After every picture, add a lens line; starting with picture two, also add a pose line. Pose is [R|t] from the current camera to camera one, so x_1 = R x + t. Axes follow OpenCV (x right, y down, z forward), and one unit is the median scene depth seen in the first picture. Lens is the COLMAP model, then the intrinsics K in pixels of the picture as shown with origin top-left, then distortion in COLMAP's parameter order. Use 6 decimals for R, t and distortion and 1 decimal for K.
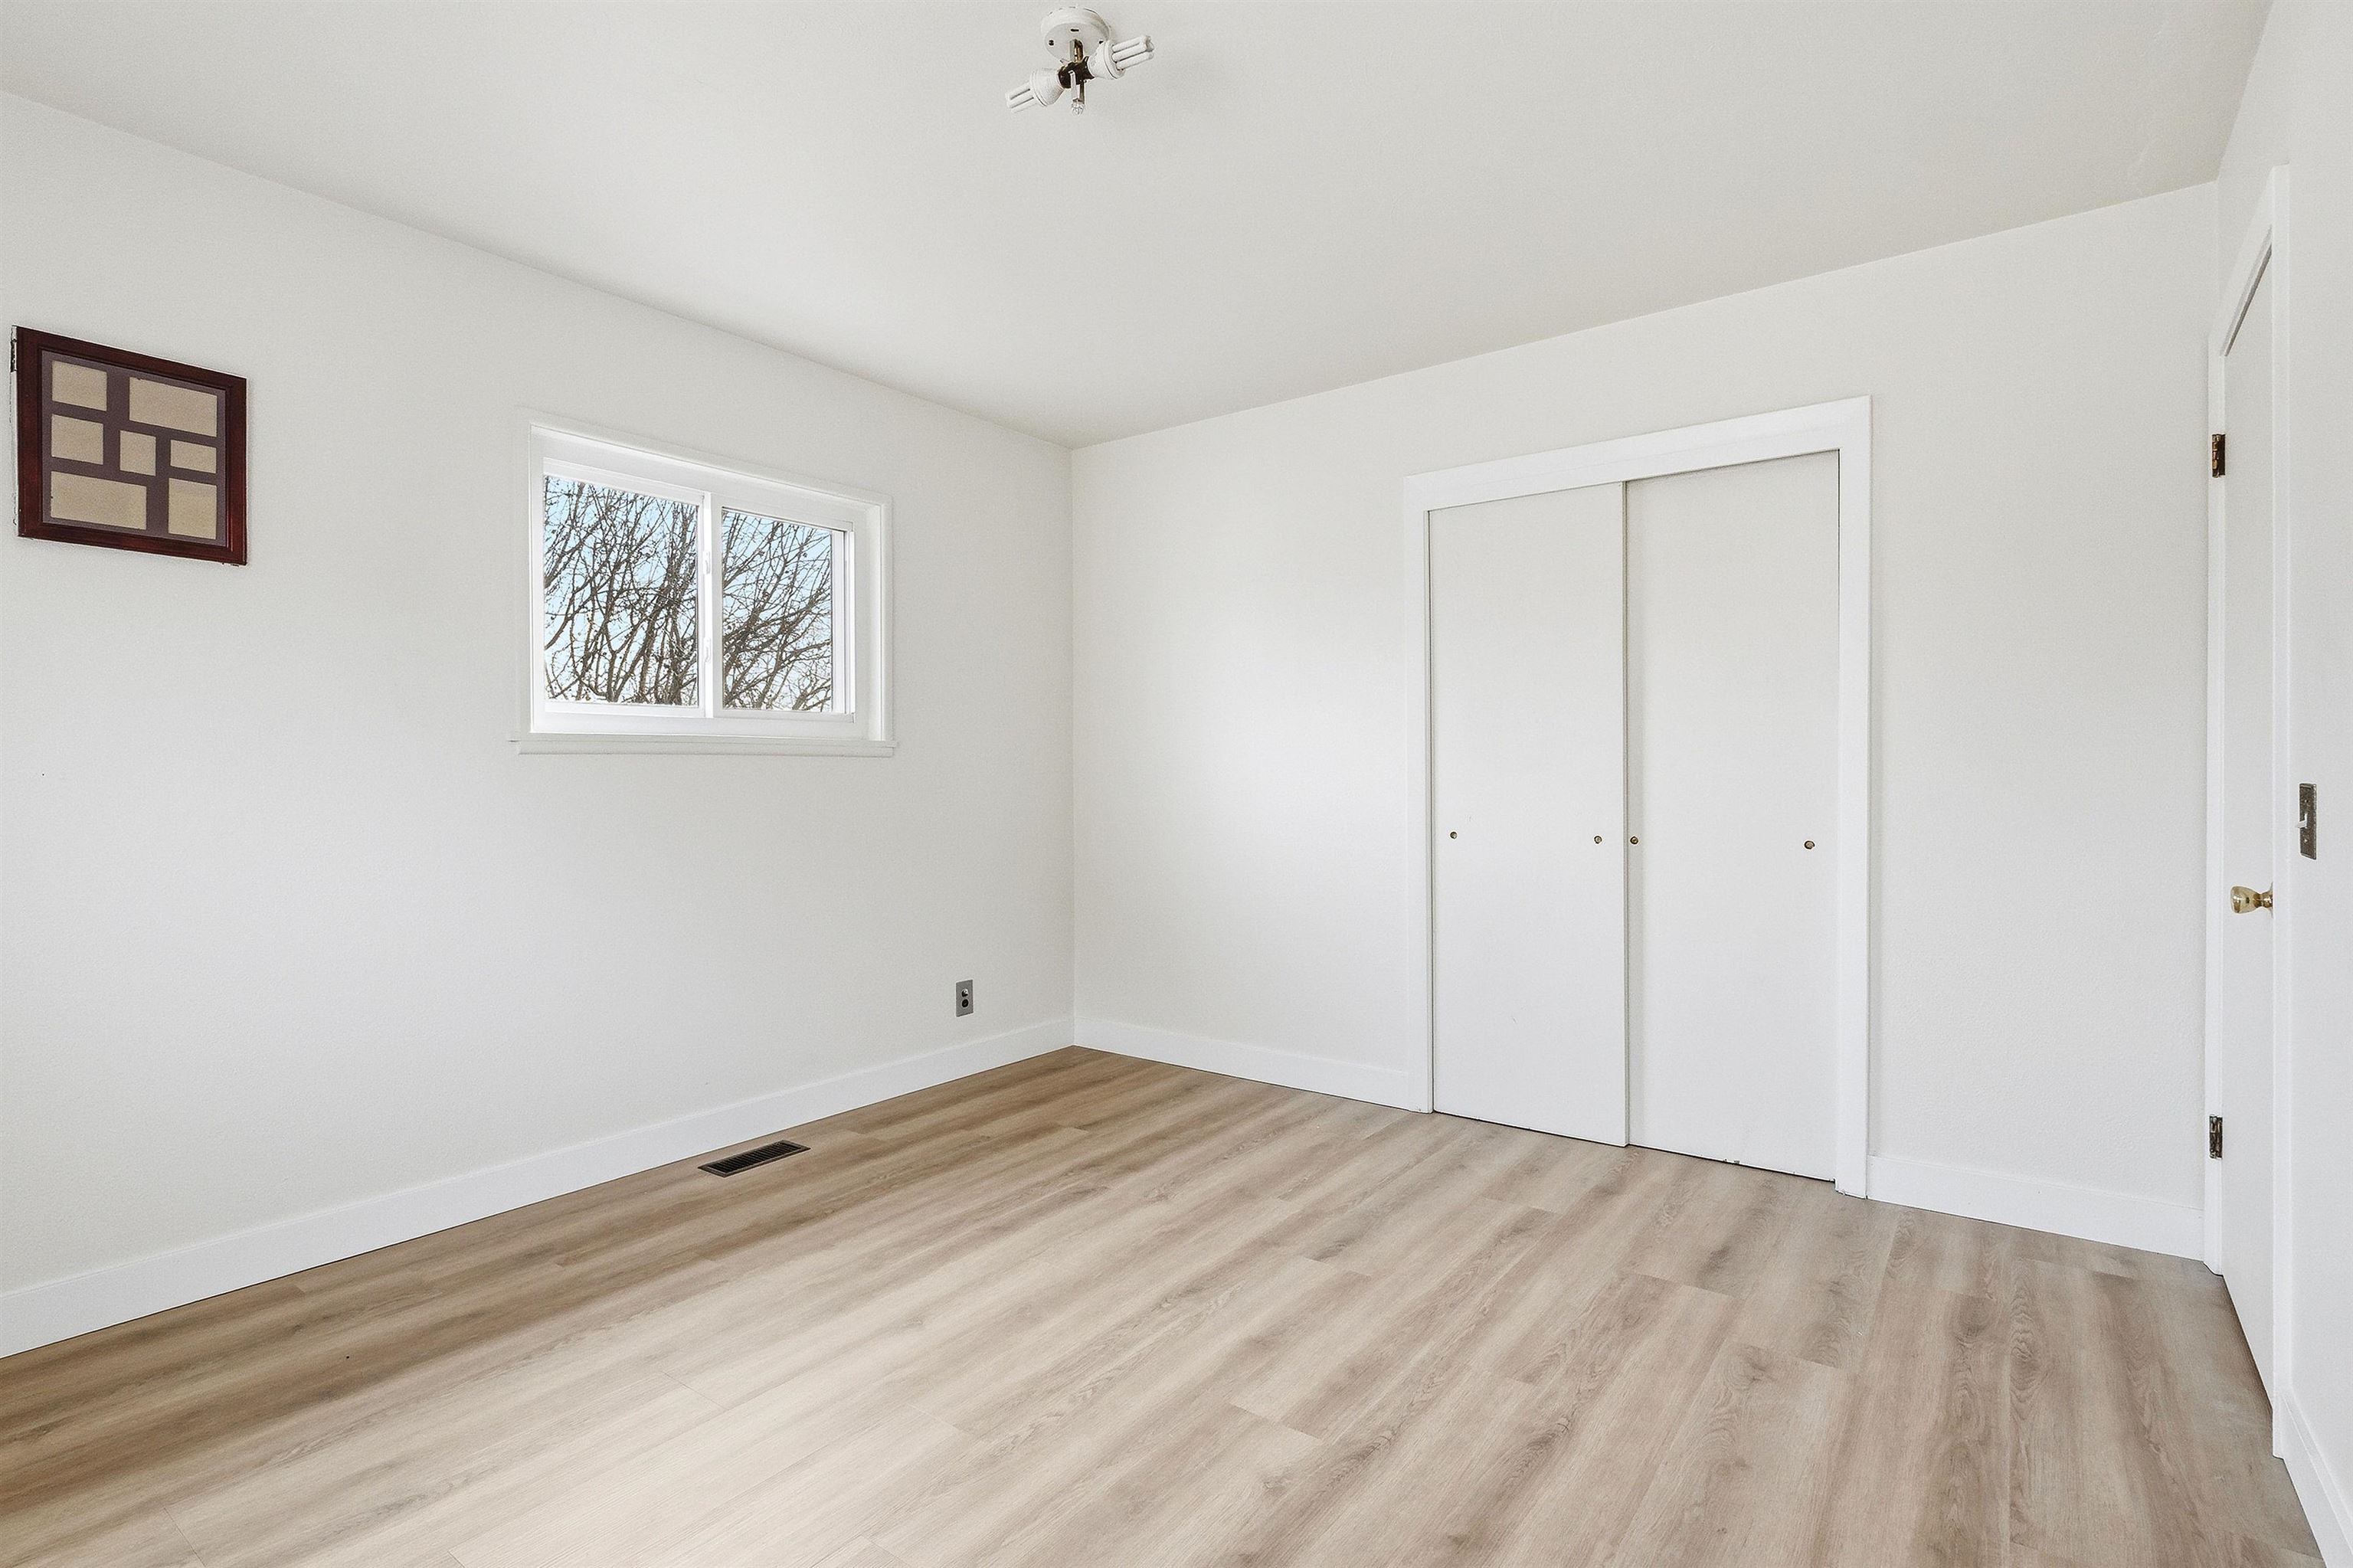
lens RADIAL K [[1135.8, 0, 1173.6], [0, 1135.8, 776.1], [0, 0, 1]] dist [0.007559, -0.005119]
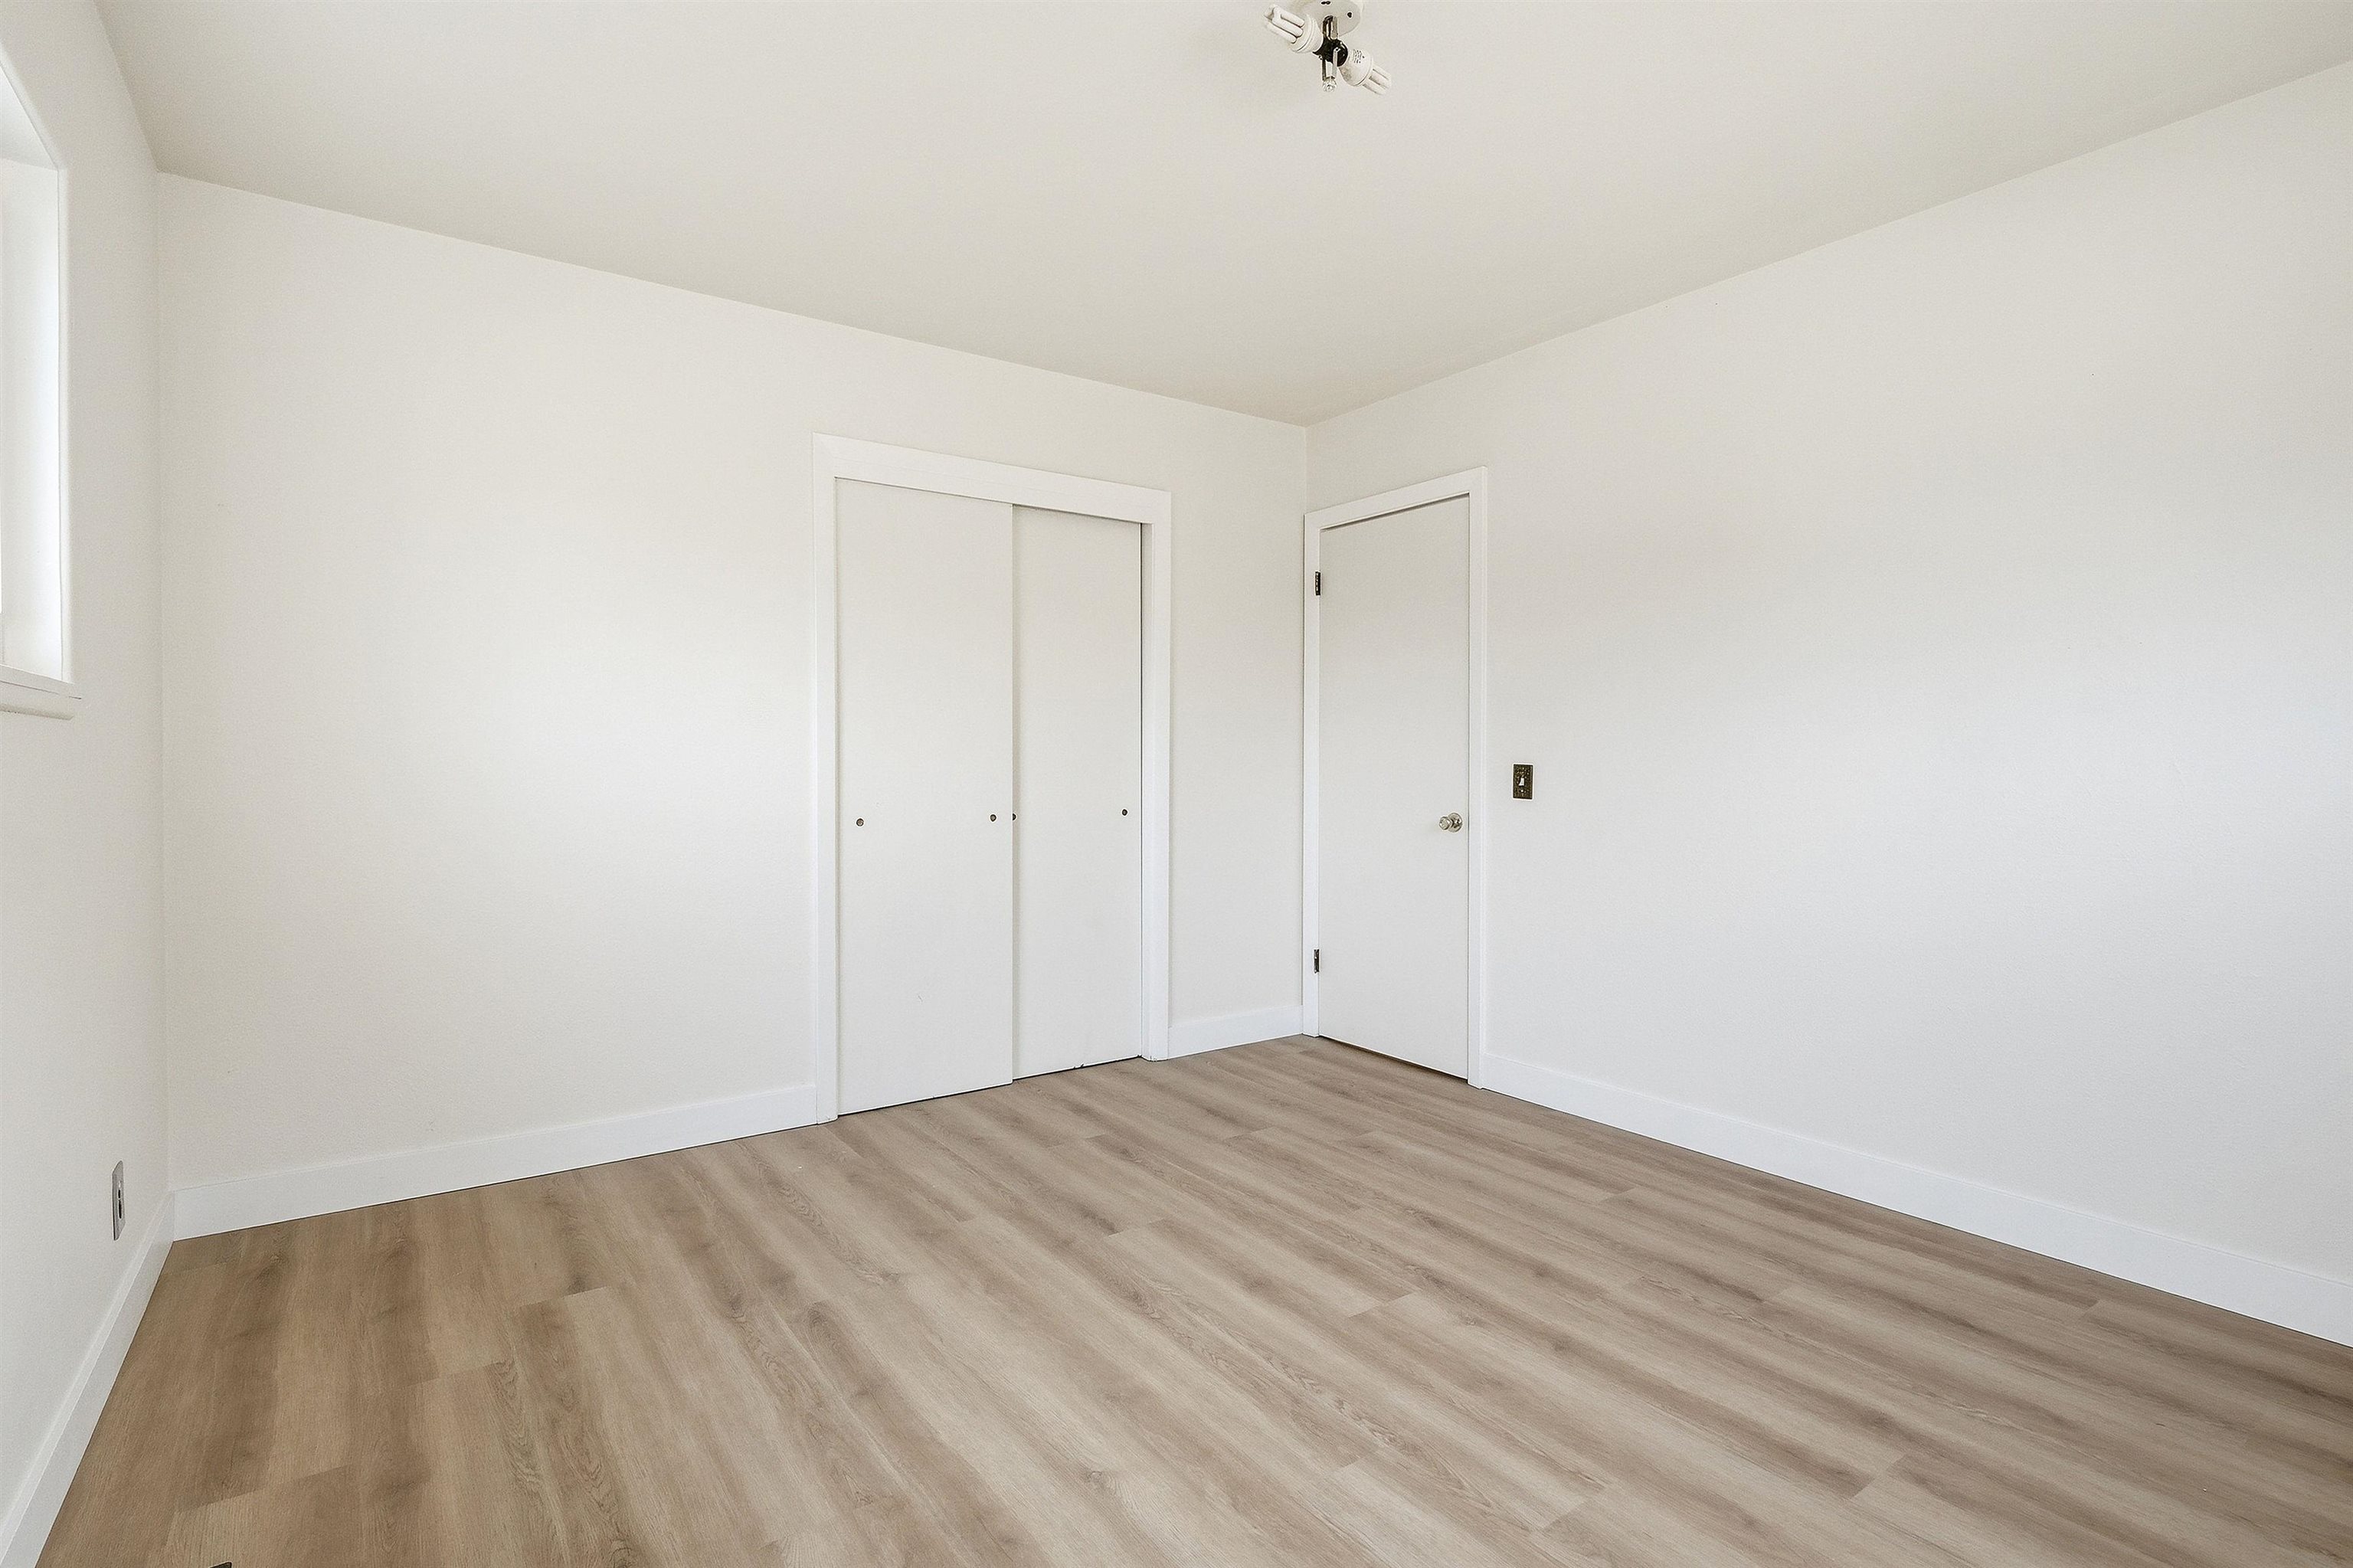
lens RADIAL K [[1135.8, 0, 1170.3], [0, 1135.8, 772.6], [0, 0, 1]] dist [0.007559, -0.005119]
pose [[0.306991, -0.010249, 0.951657, -0.859405], [0.000800, 0.999944, 0.010511, -0.001069], [-0.951712, -0.002465, 0.306983, 0.659594]]
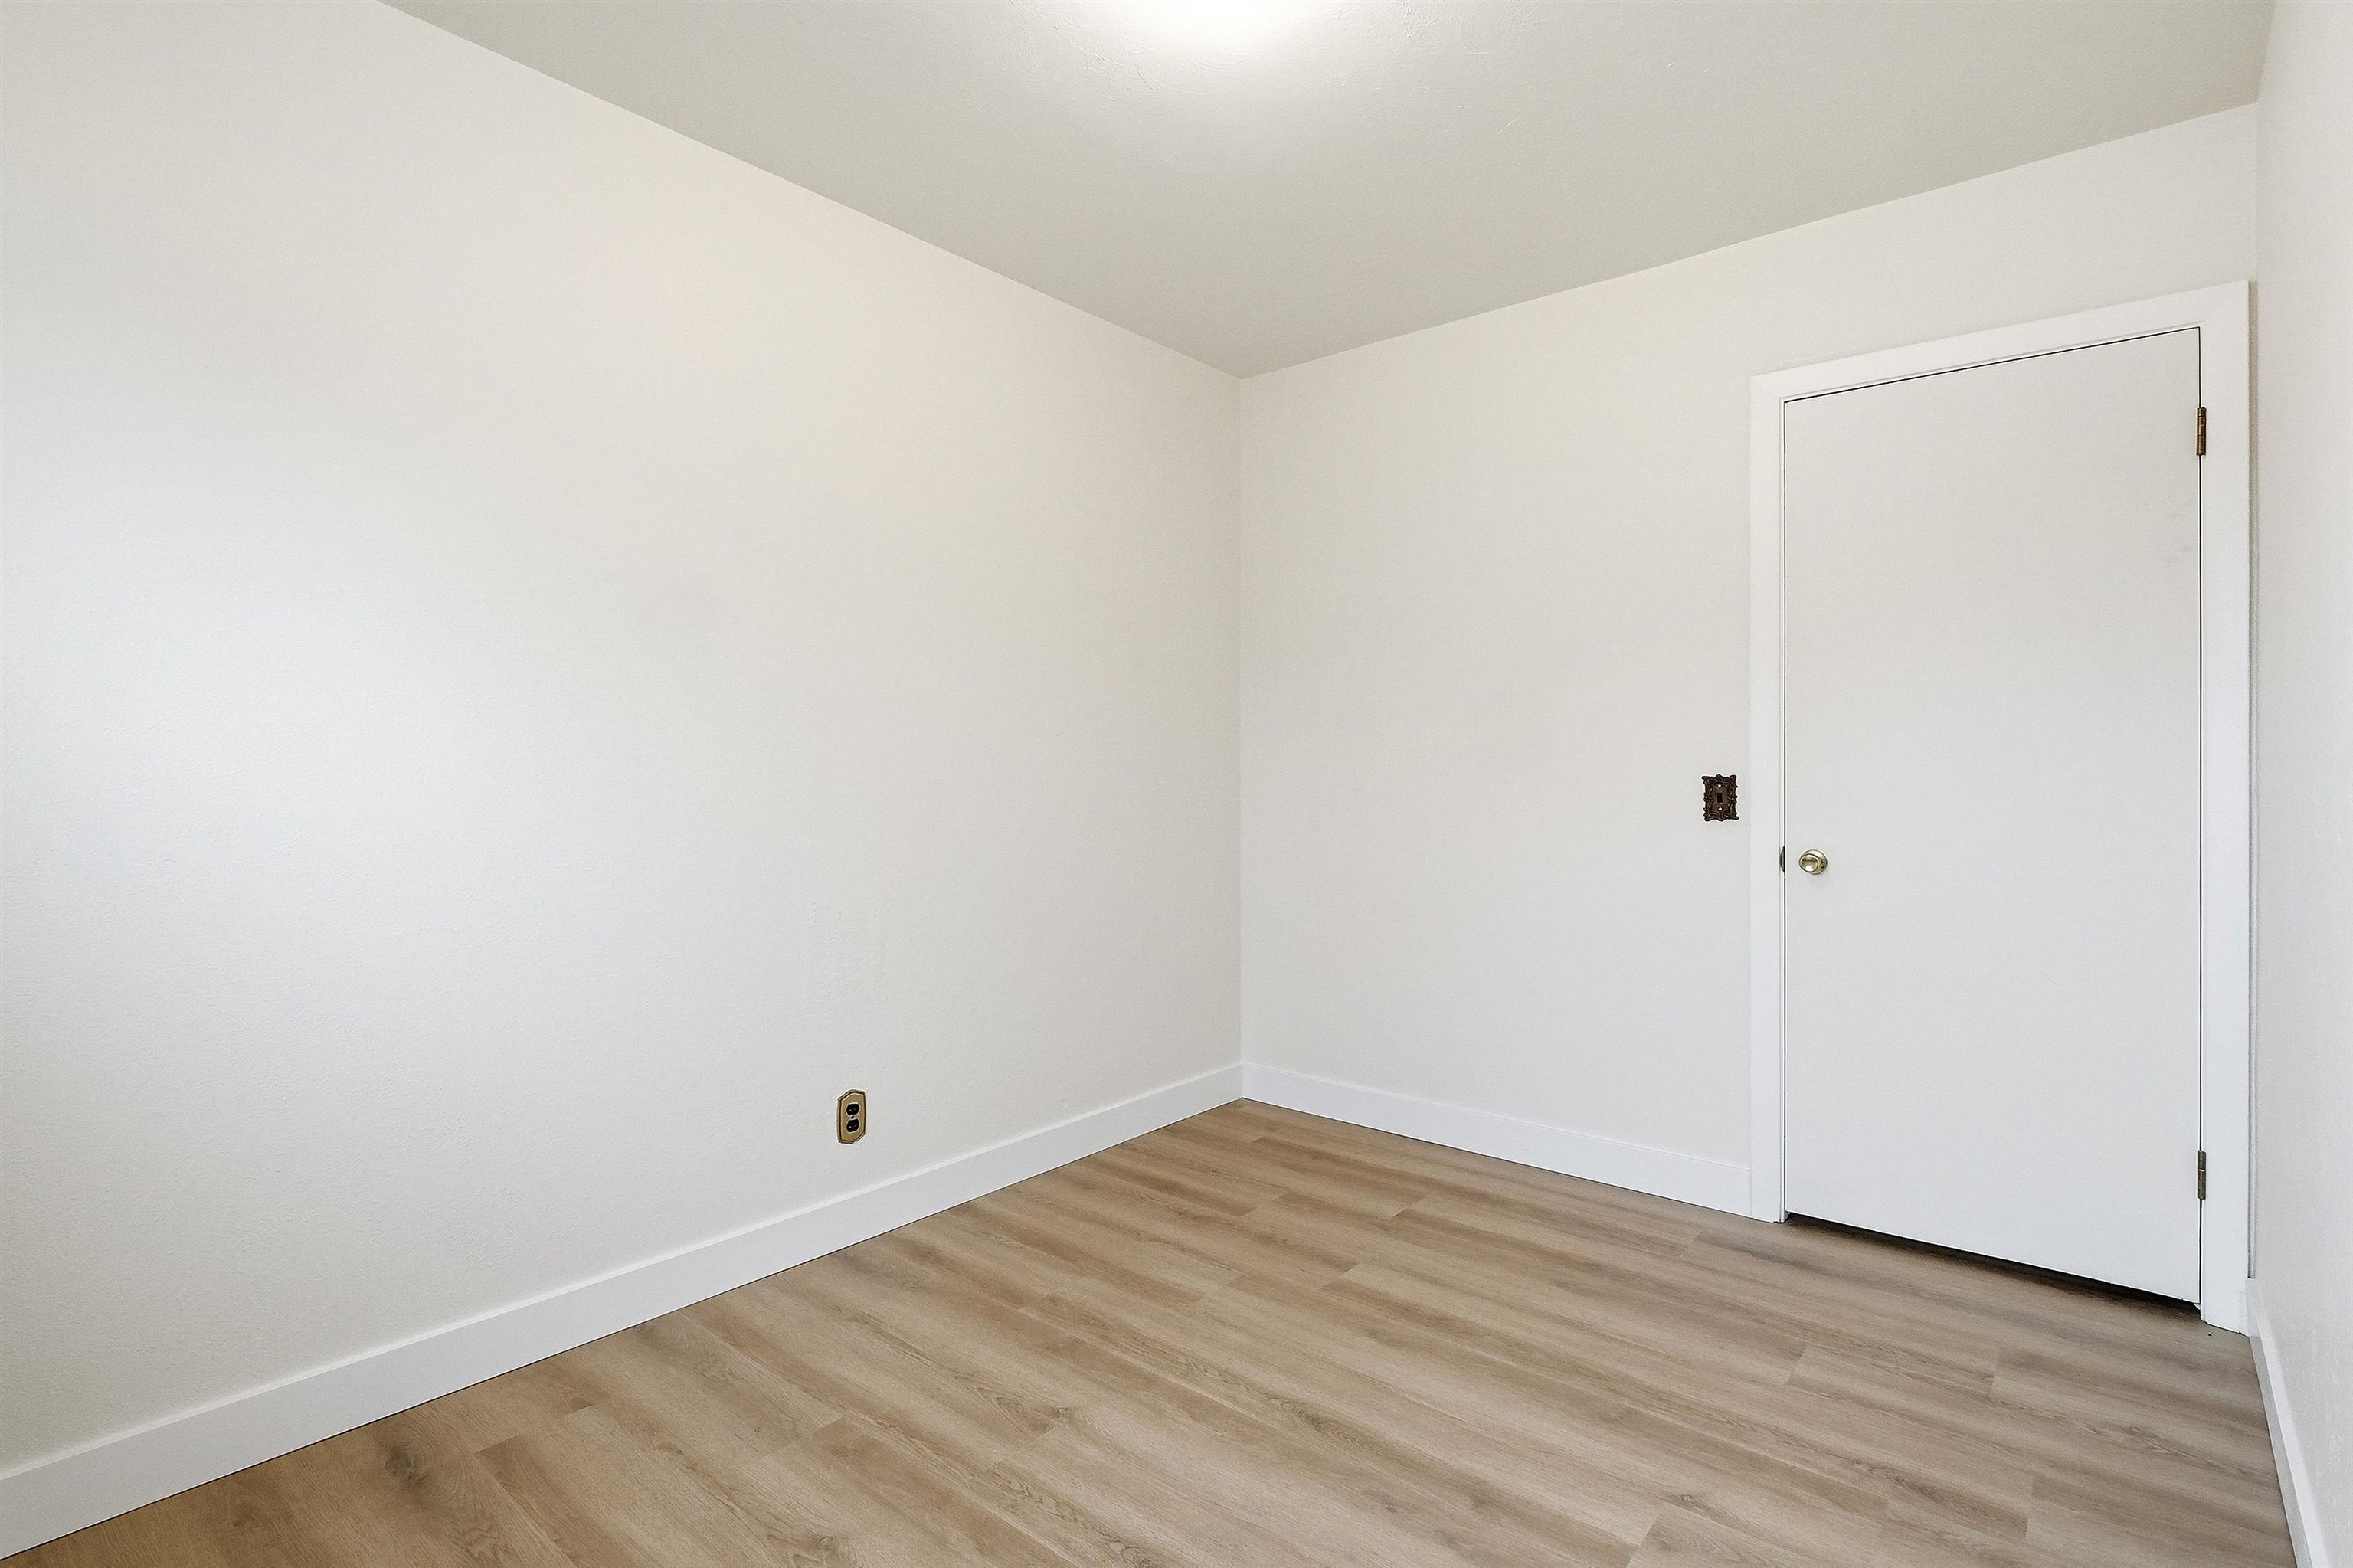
lens RADIAL K [[1135.8, 0, 1188.6], [0, 1135.8, 782.6], [0, 0, 1]] dist [0.007559, -0.005119]
pose [[0.053618, -0.007176, 0.998536, -0.653136], [0.012354, 0.999902, 0.006522, -0.003601], [-0.998485, 0.011987, 0.053701, 0.935894]]
